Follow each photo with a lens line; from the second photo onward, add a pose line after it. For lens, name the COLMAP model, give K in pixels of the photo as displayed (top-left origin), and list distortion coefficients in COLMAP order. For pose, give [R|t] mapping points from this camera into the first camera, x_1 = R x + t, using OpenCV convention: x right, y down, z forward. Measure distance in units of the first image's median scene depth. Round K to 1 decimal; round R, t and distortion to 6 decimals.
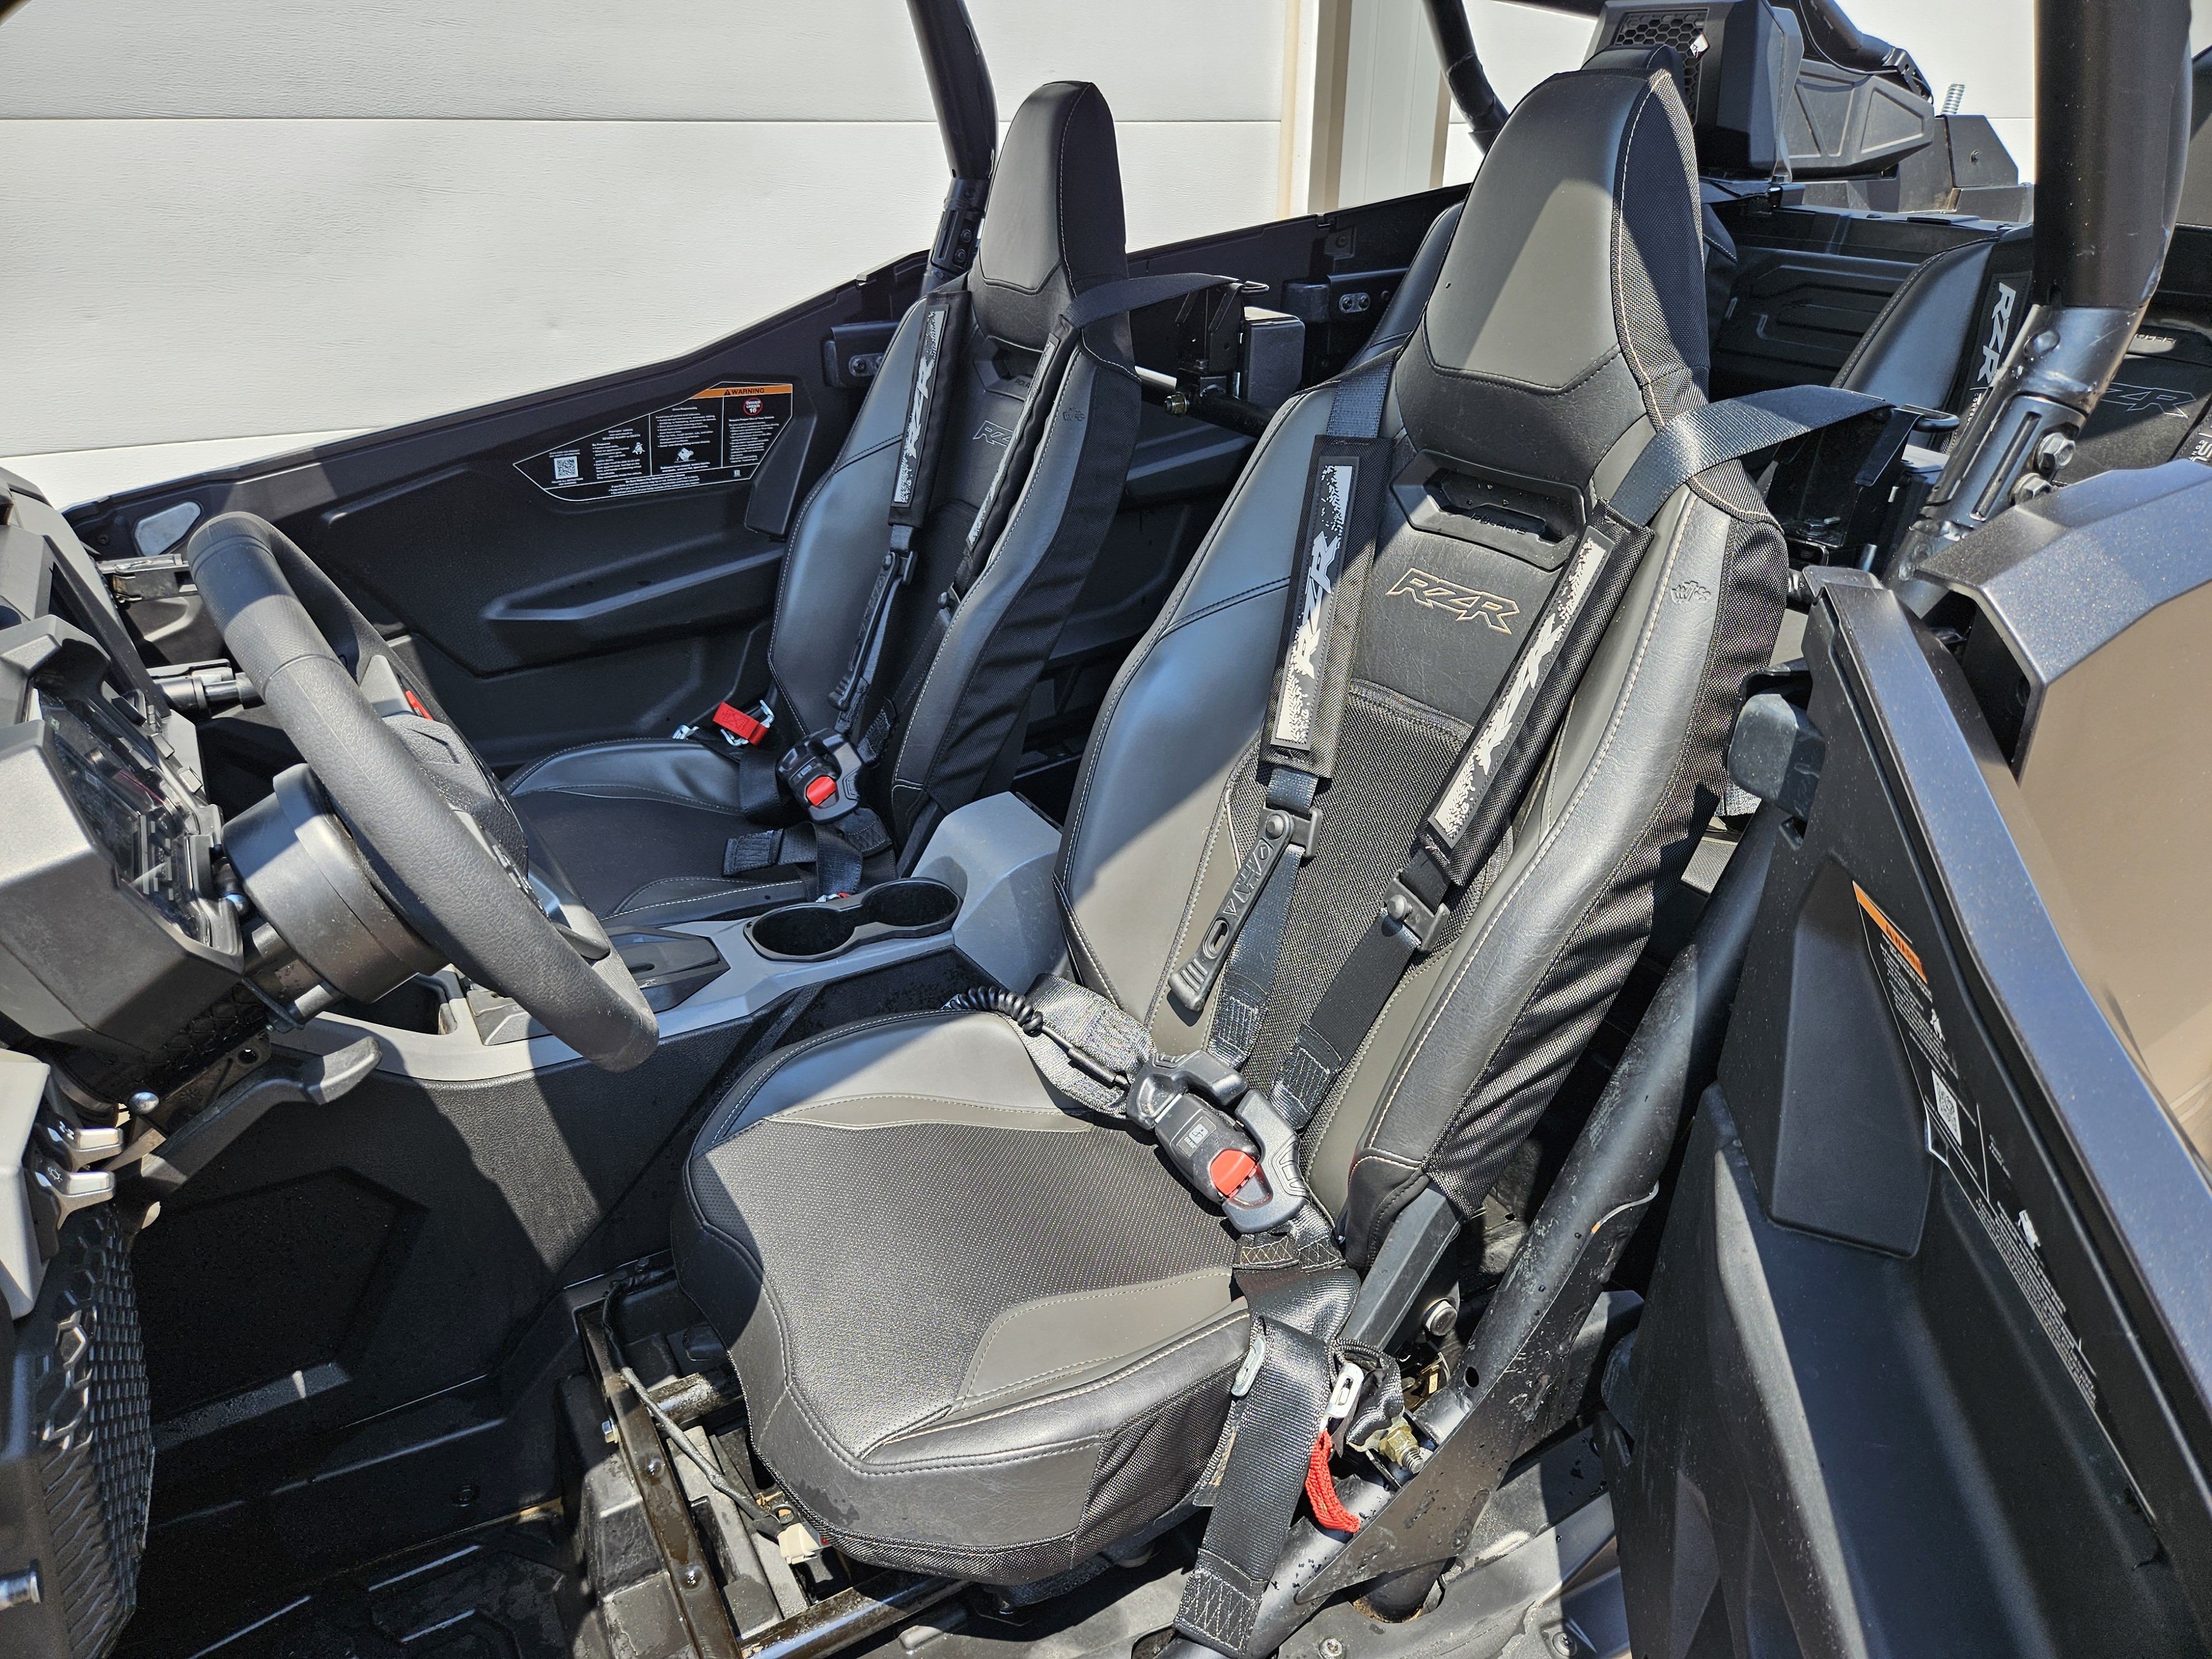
lens RADIAL K [[1528.9, 0, 1106.0], [0, 1528.9, 829.5], [0, 0, 1]] dist [0.074810, -0.052591]
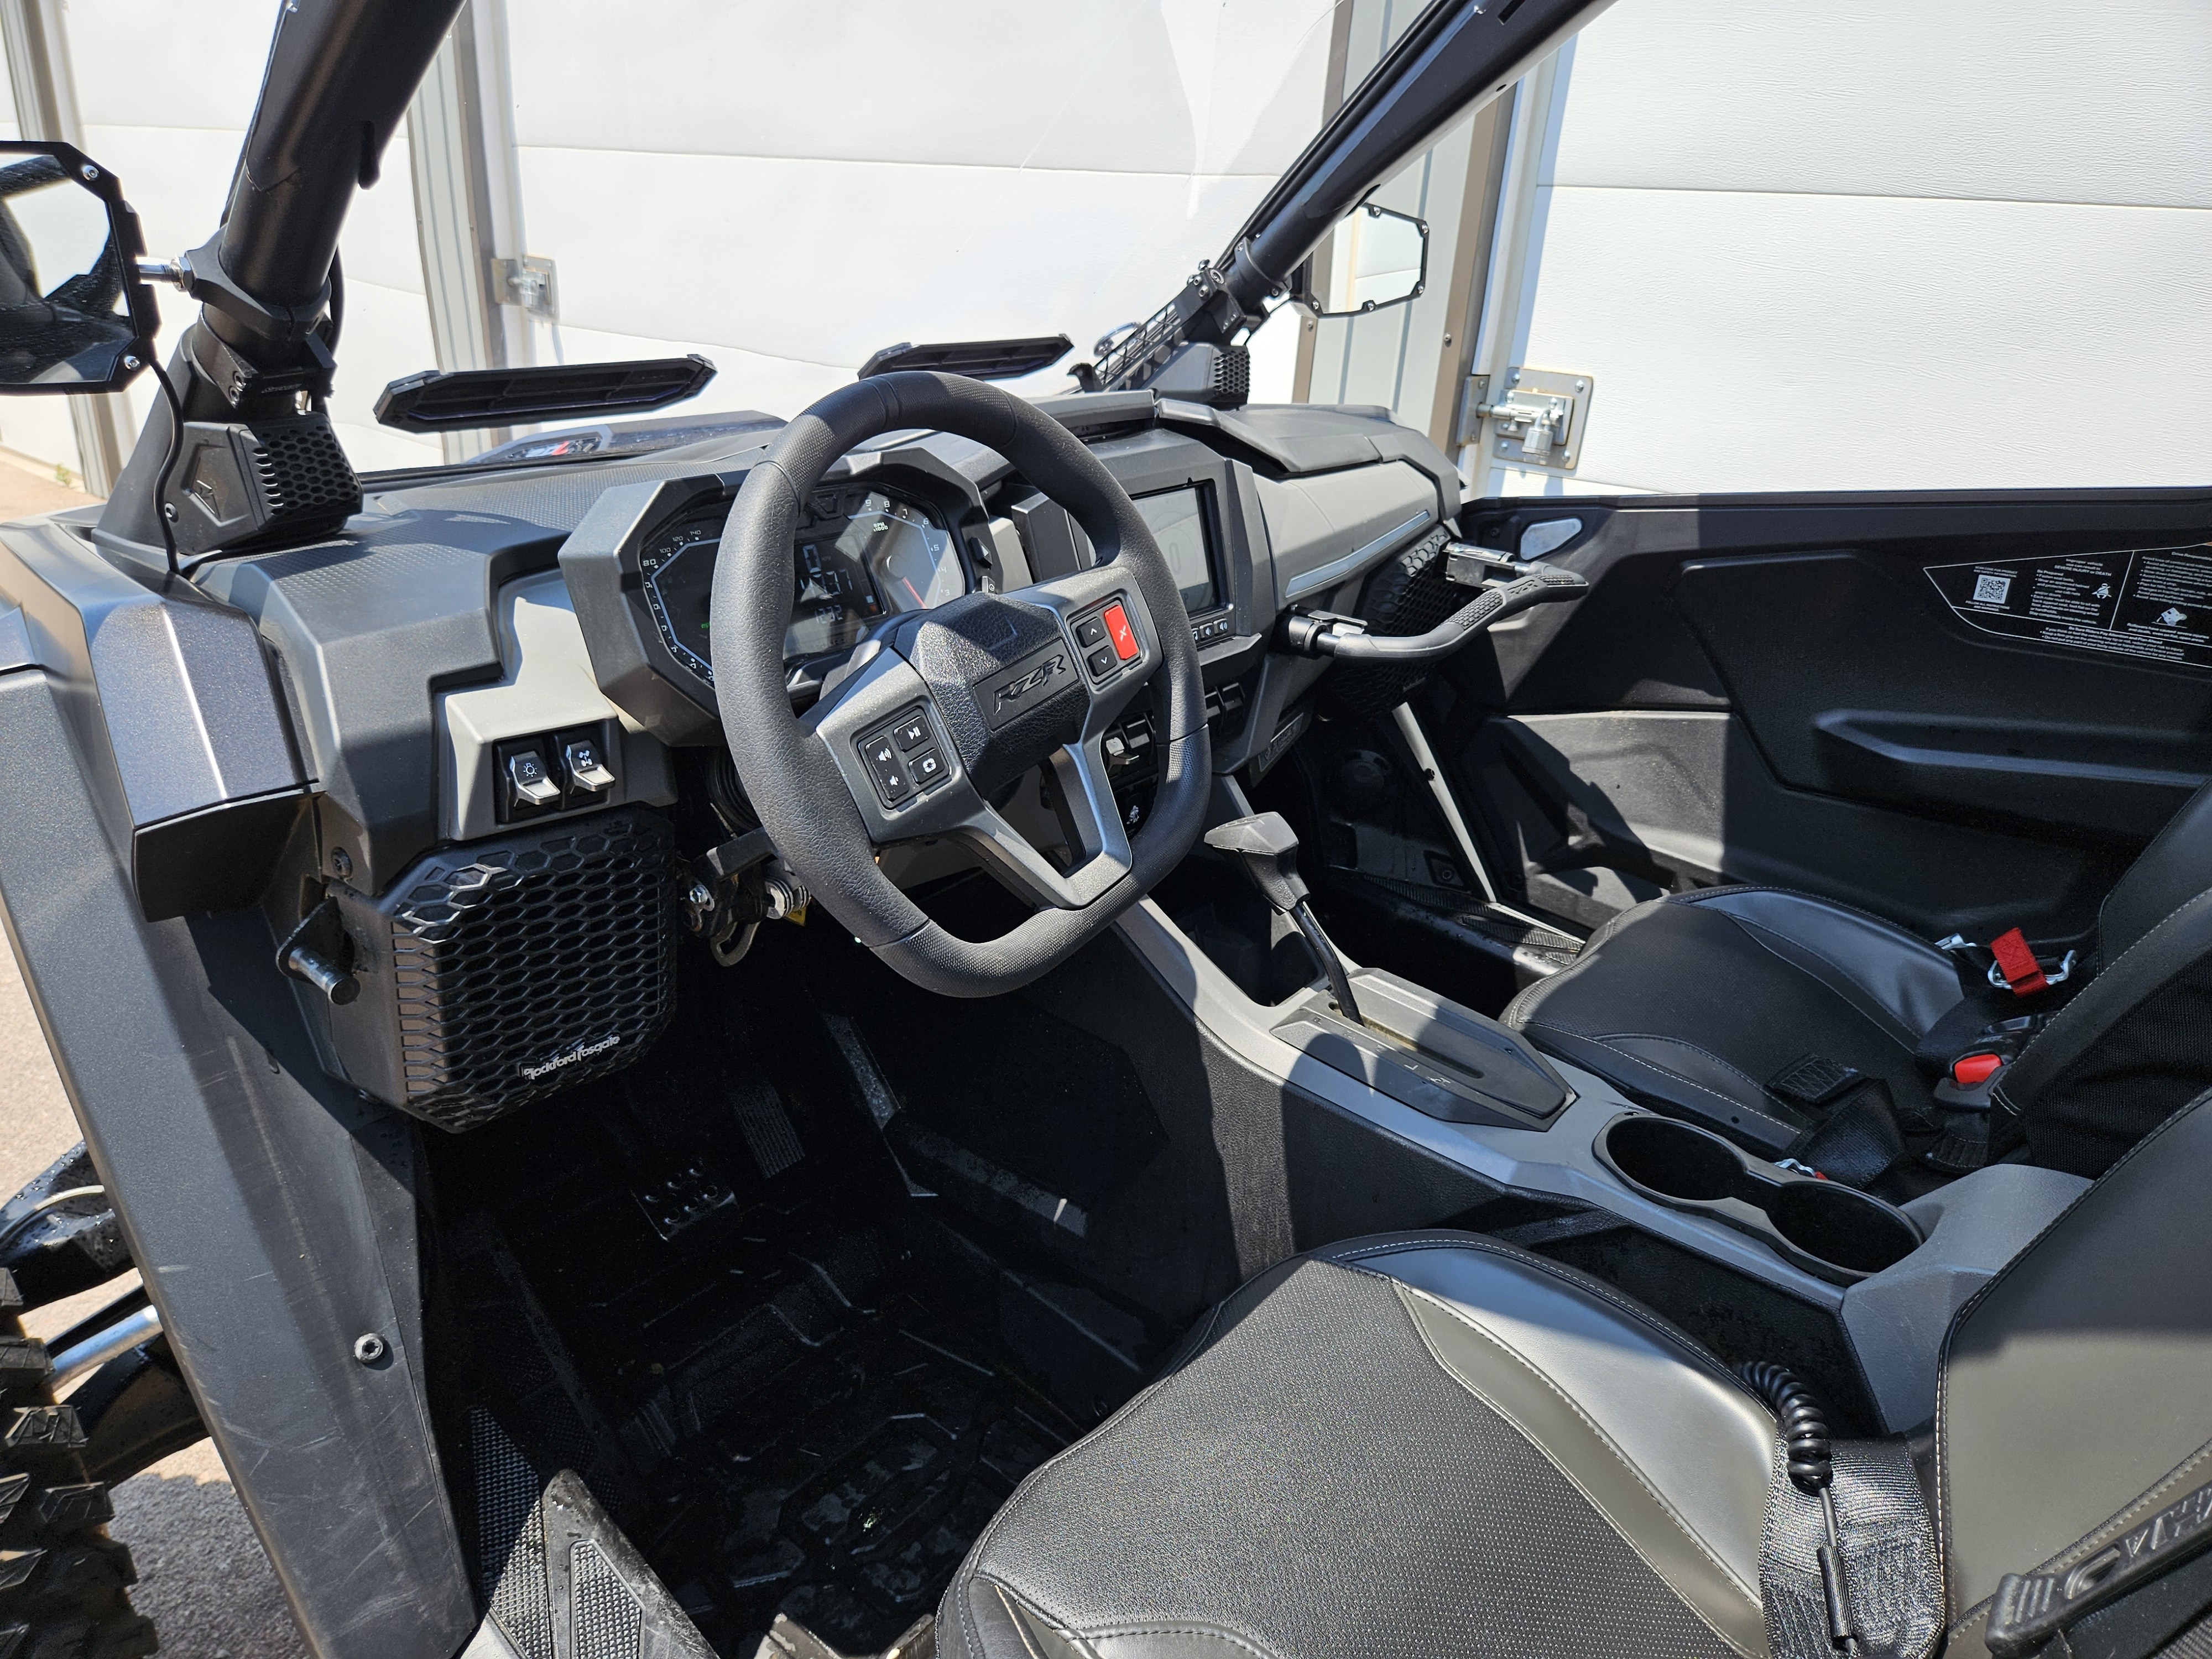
lens RADIAL K [[1528.9, 0, 1106.0], [0, 1528.9, 829.5], [0, 0, 1]] dist [0.074810, -0.052591]
pose [[0.350390, 0.368628, -0.861011, 0.229978], [-0.449561, 0.872663, 0.190667, -0.072460], [0.821658, 0.320269, 0.471493, 0.280060]]
